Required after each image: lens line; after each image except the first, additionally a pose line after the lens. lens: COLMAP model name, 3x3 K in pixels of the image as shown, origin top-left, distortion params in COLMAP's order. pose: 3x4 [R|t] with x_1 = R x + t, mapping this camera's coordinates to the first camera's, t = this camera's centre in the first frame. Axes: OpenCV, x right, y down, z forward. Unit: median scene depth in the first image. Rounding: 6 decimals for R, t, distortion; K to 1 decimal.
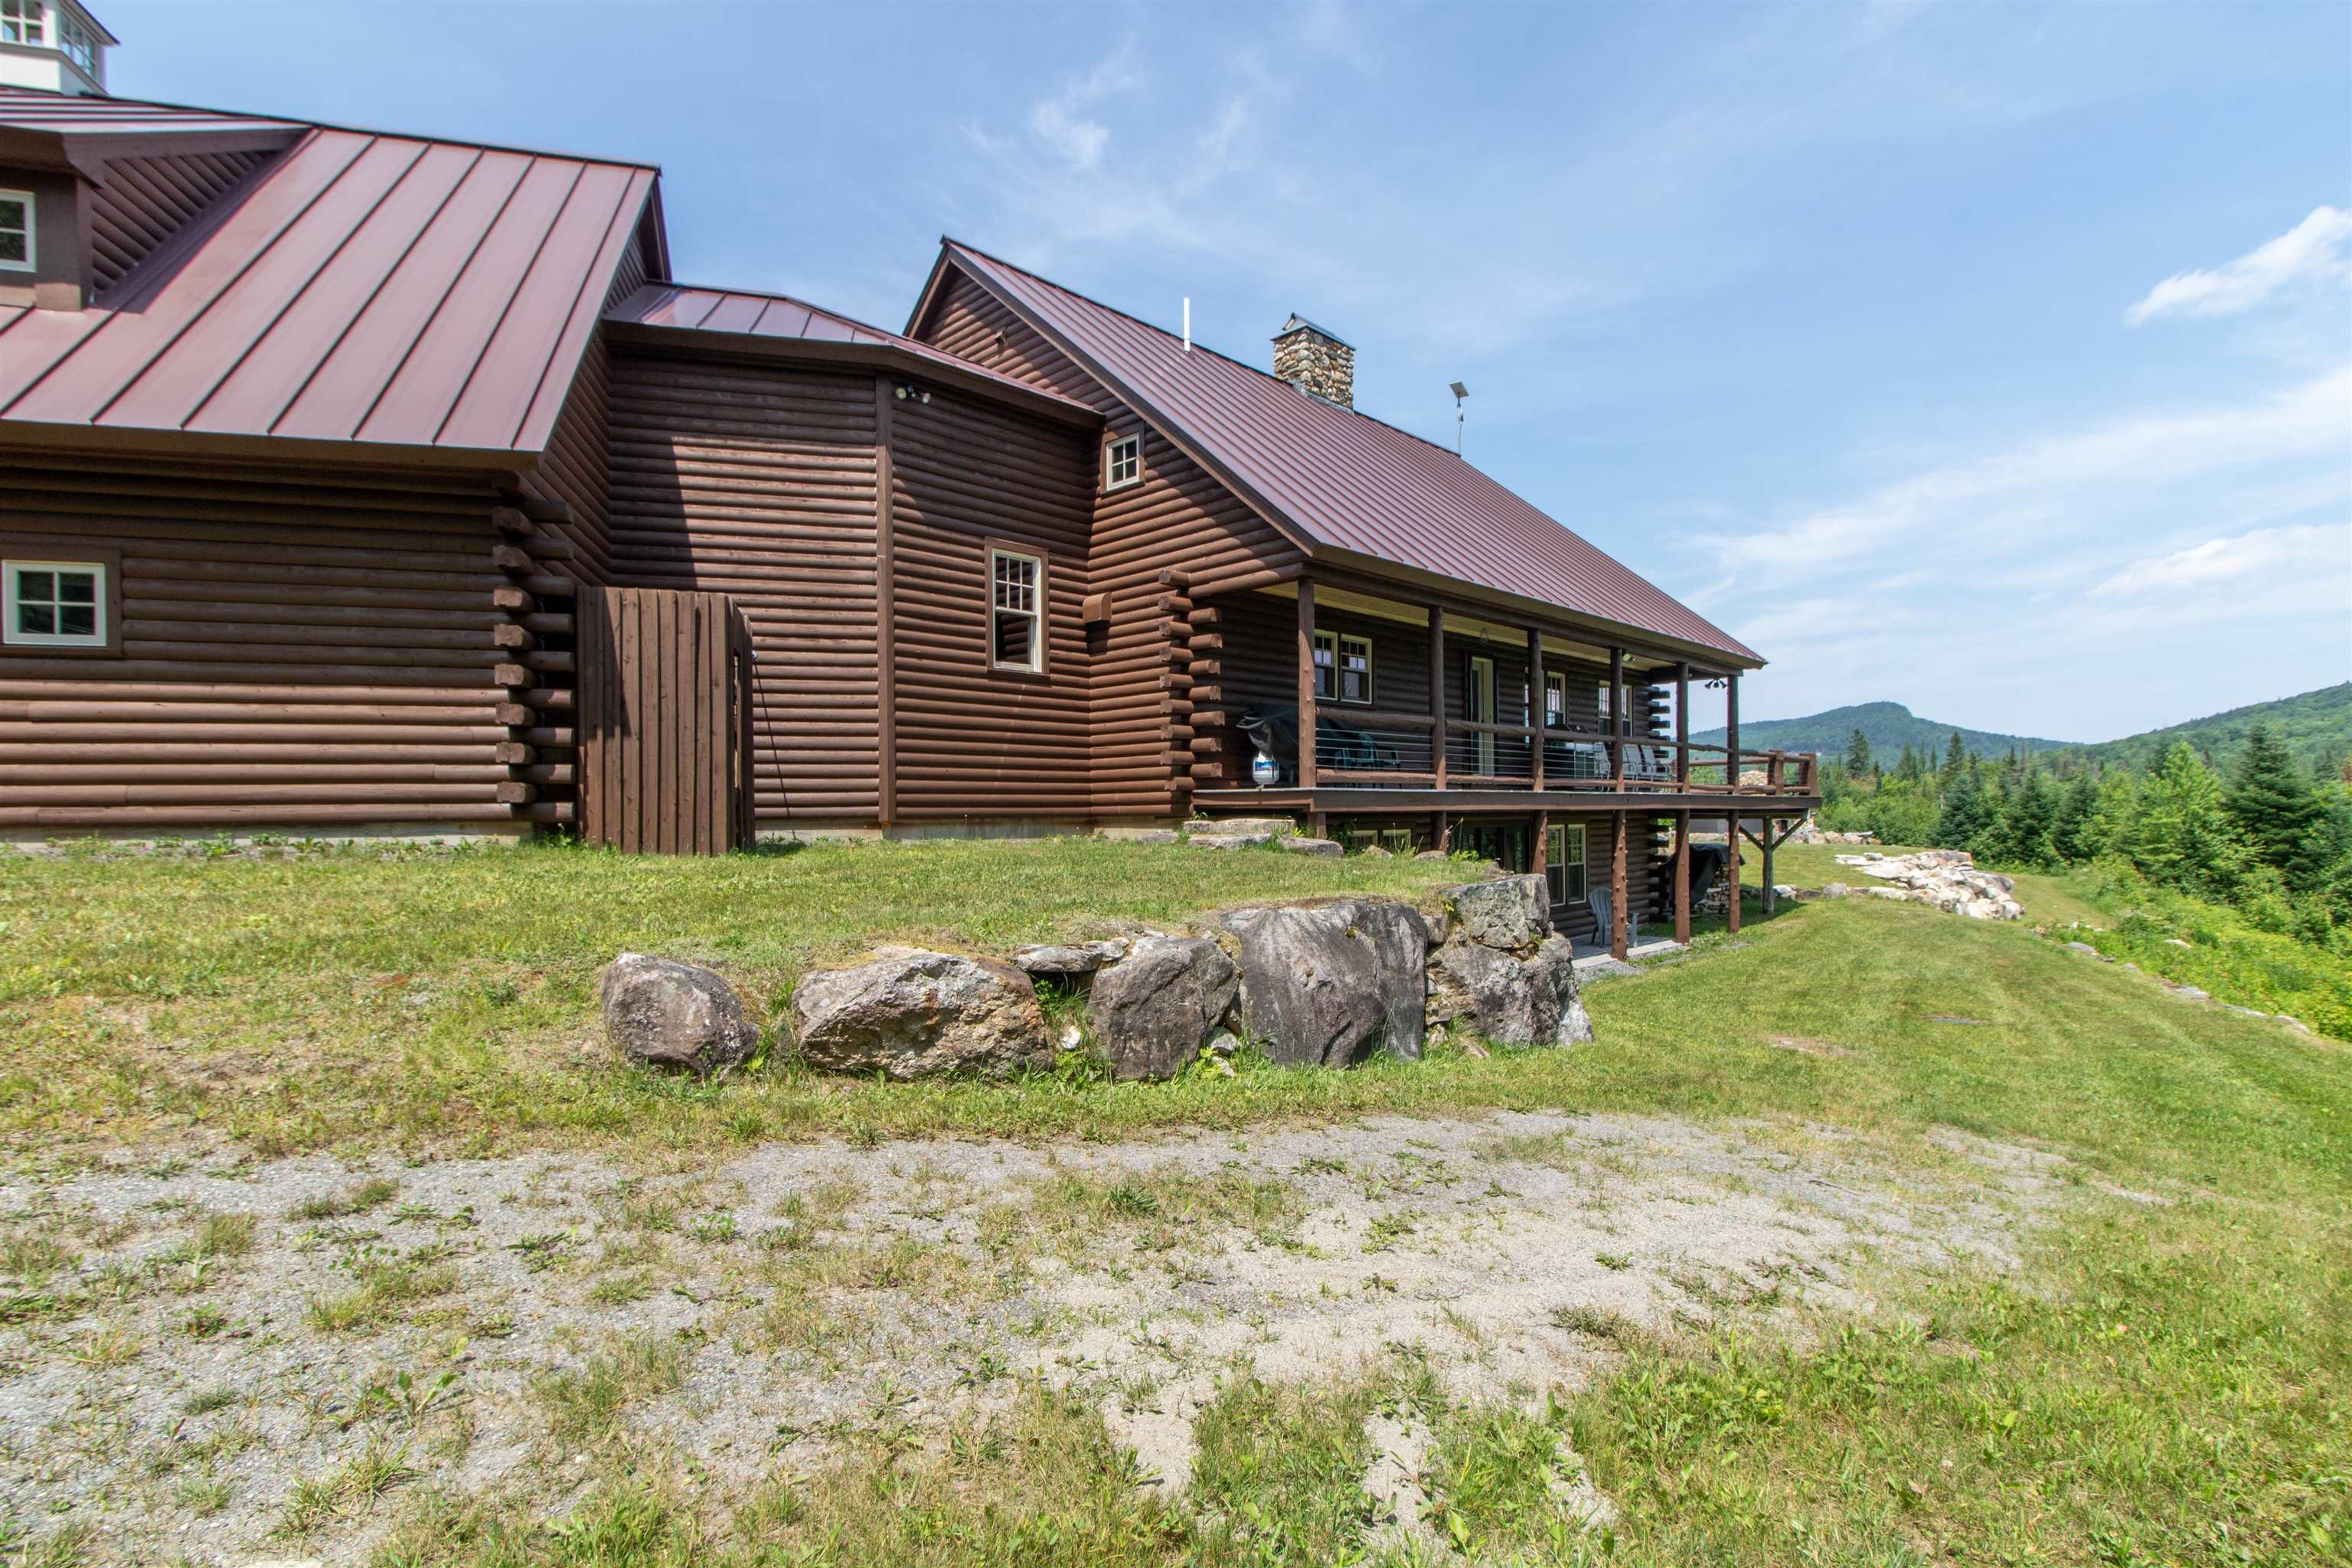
lens RADIAL K [[1102.0, 0, 1179.4], [0, 1102.0, 824.3], [0, 0, 1]] dist [0.001940, -0.000116]
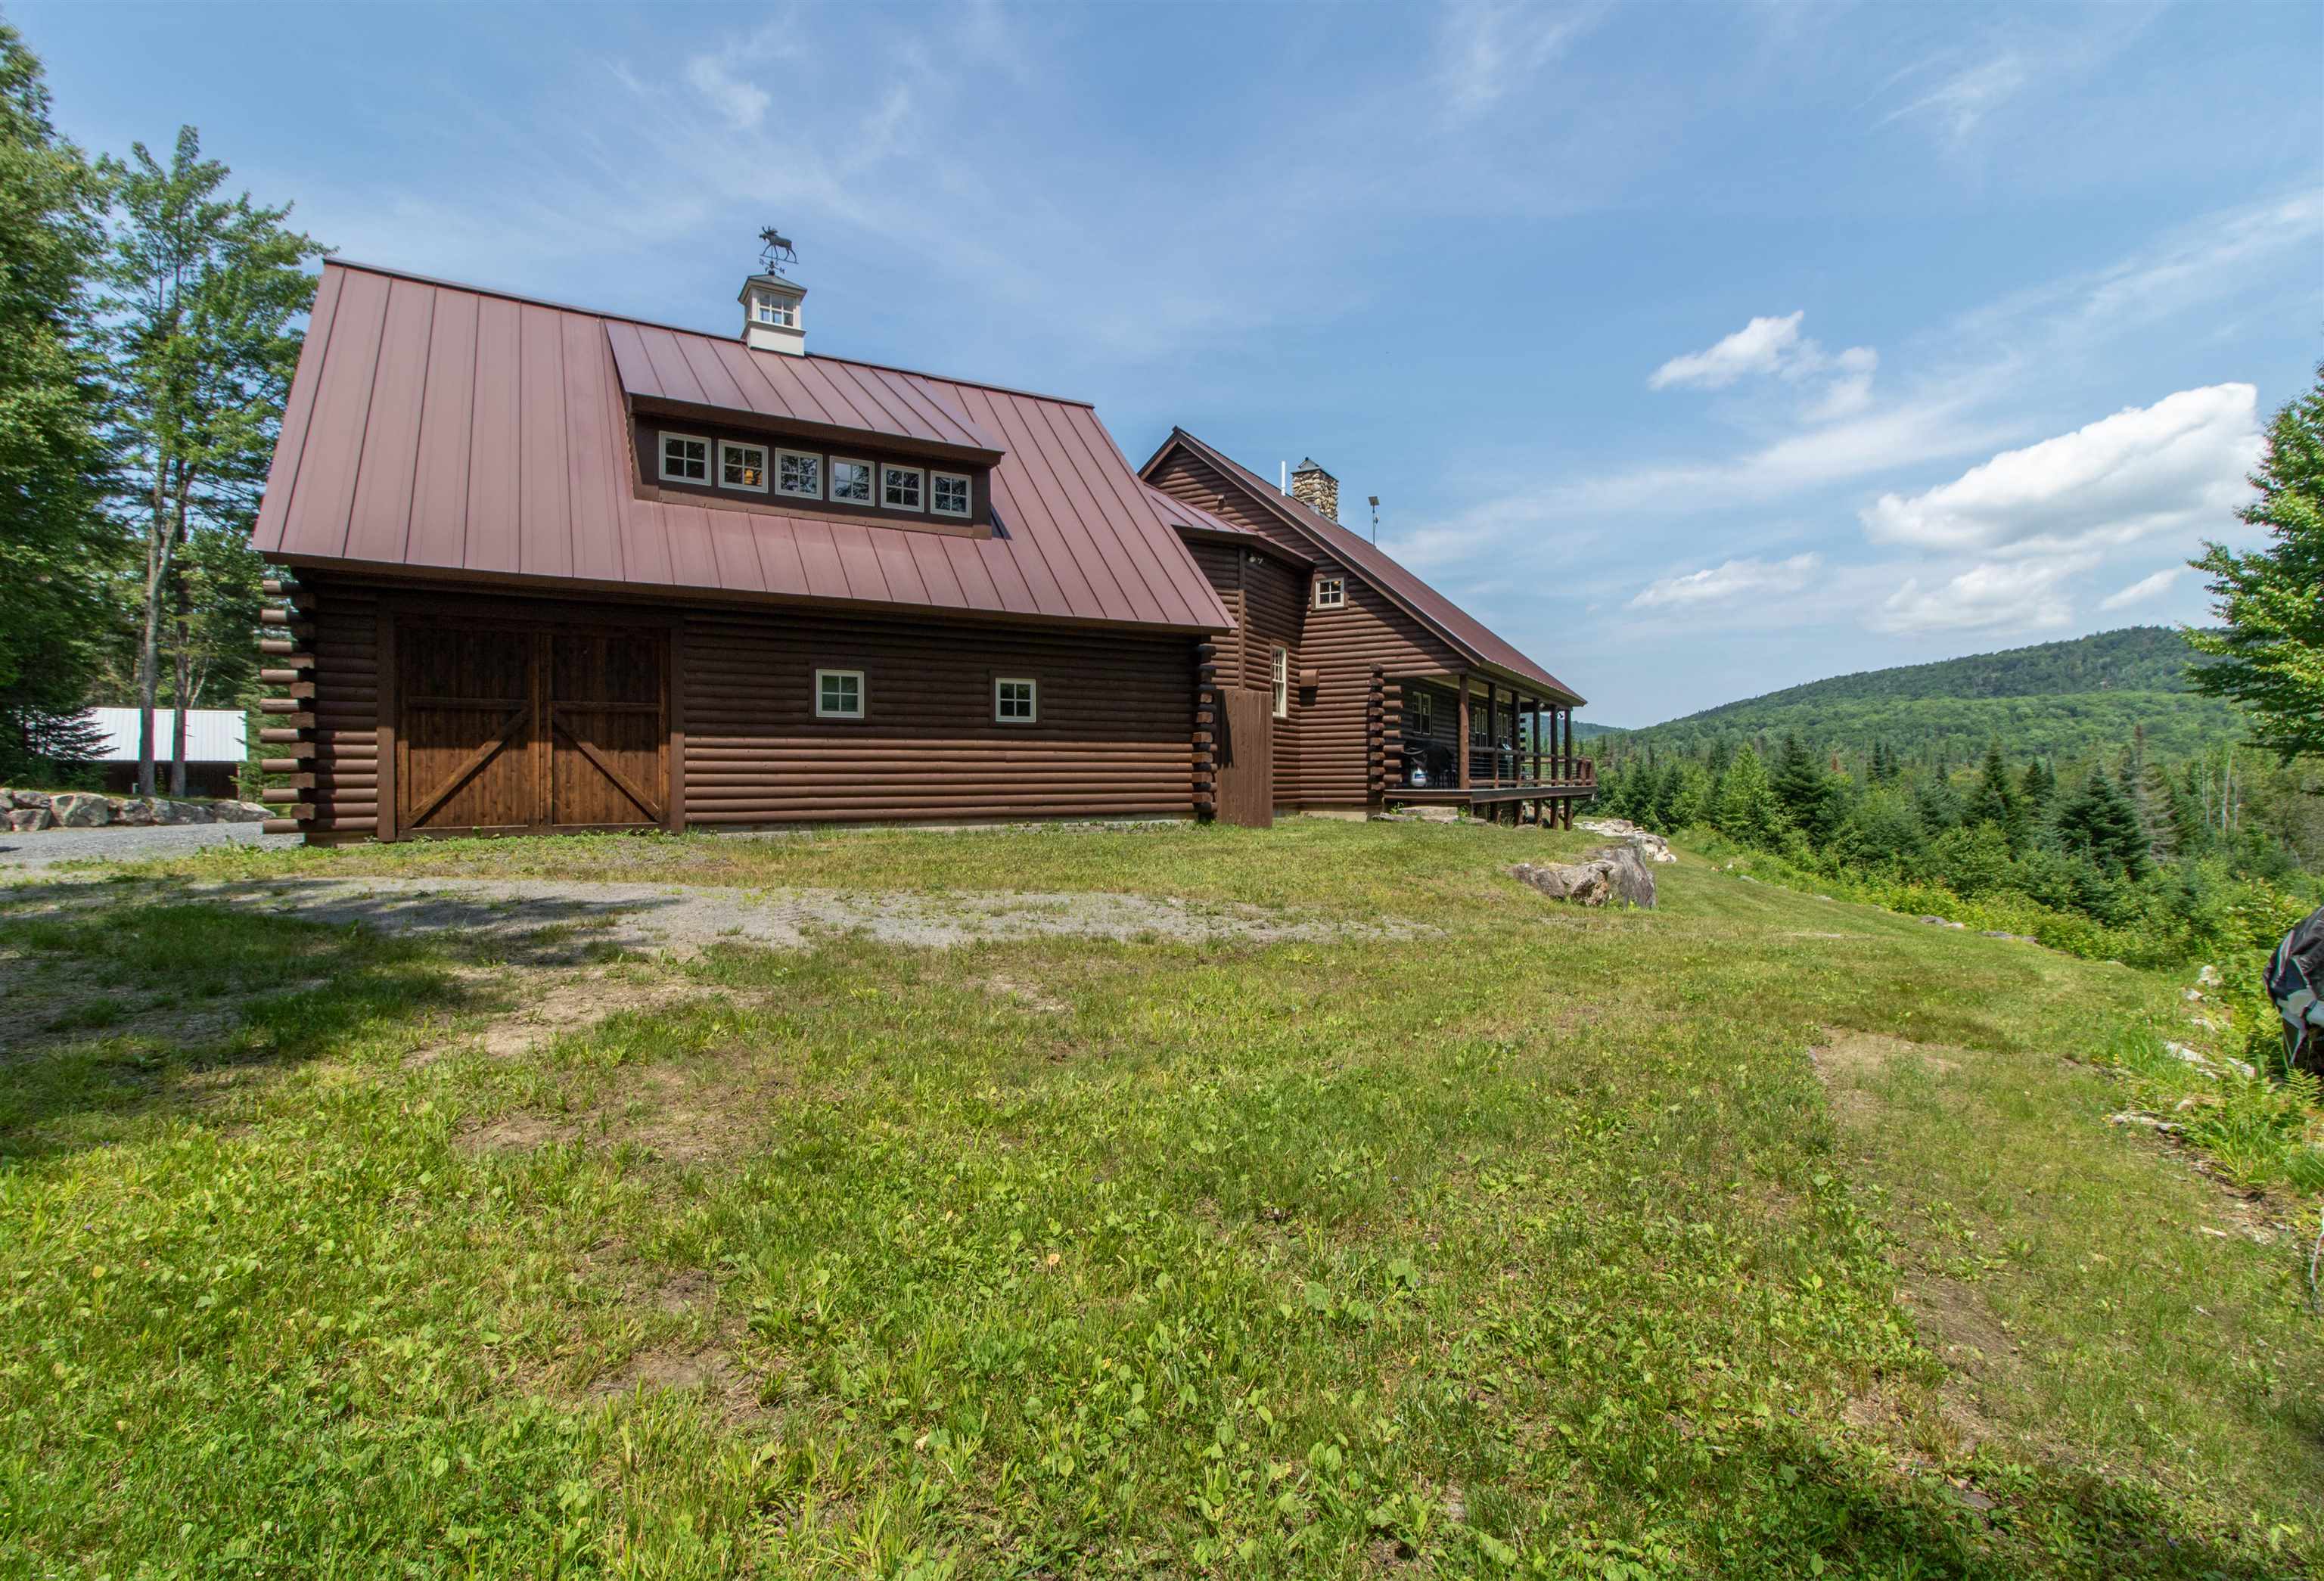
lens RADIAL K [[1071.8, 0, 1148.8], [0, 1071.8, 787.4], [0, 0, 1]] dist [-0.000333, -0.000112]
pose [[0.964400, 0.002351, 0.264439, -0.268236], [-0.000432, 0.999973, -0.007316, -0.007265], [-0.264449, 0.006941, 0.964375, -0.179287]]
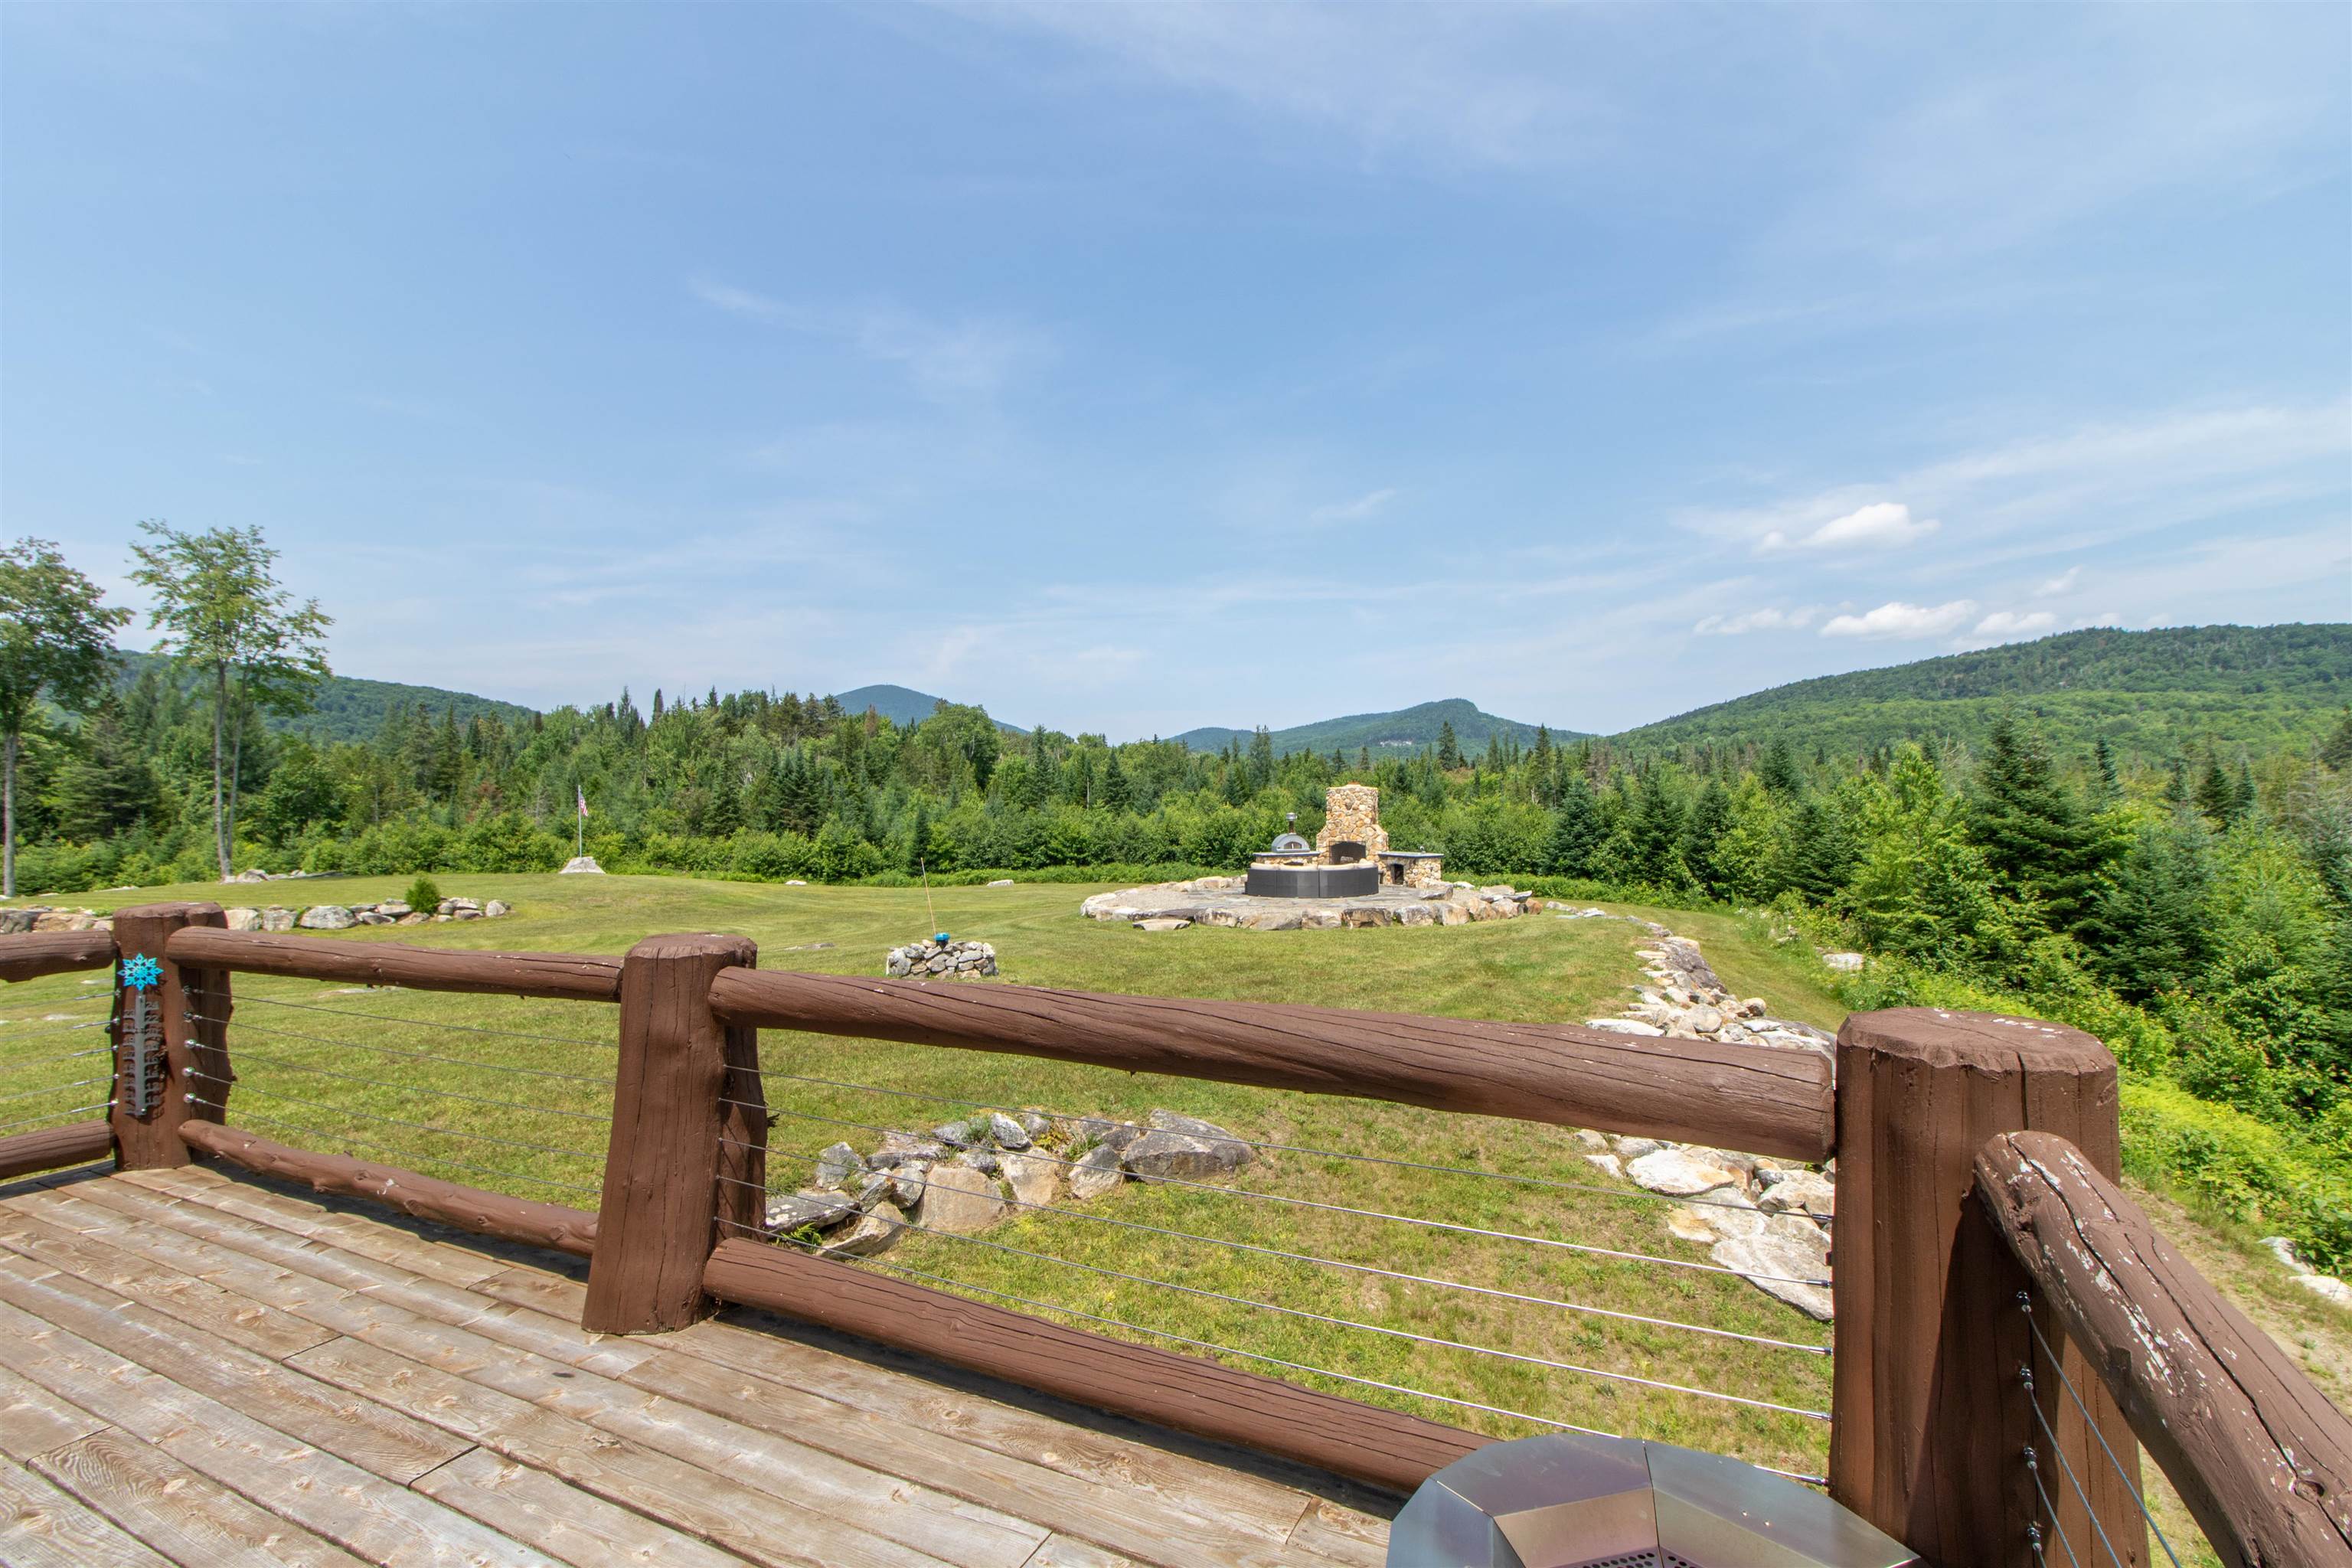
lens RADIAL K [[1079.9, 0, 1176.0], [0, 1079.9, 784.0], [0, 0, 1]] dist [0.002924, -0.000620]
pose [[0.951595, -0.007988, 0.307252, 0.325983], [0.015358, 0.999649, -0.021577, -0.050300], [-0.306972, 0.025252, 0.951383, 0.612774]]
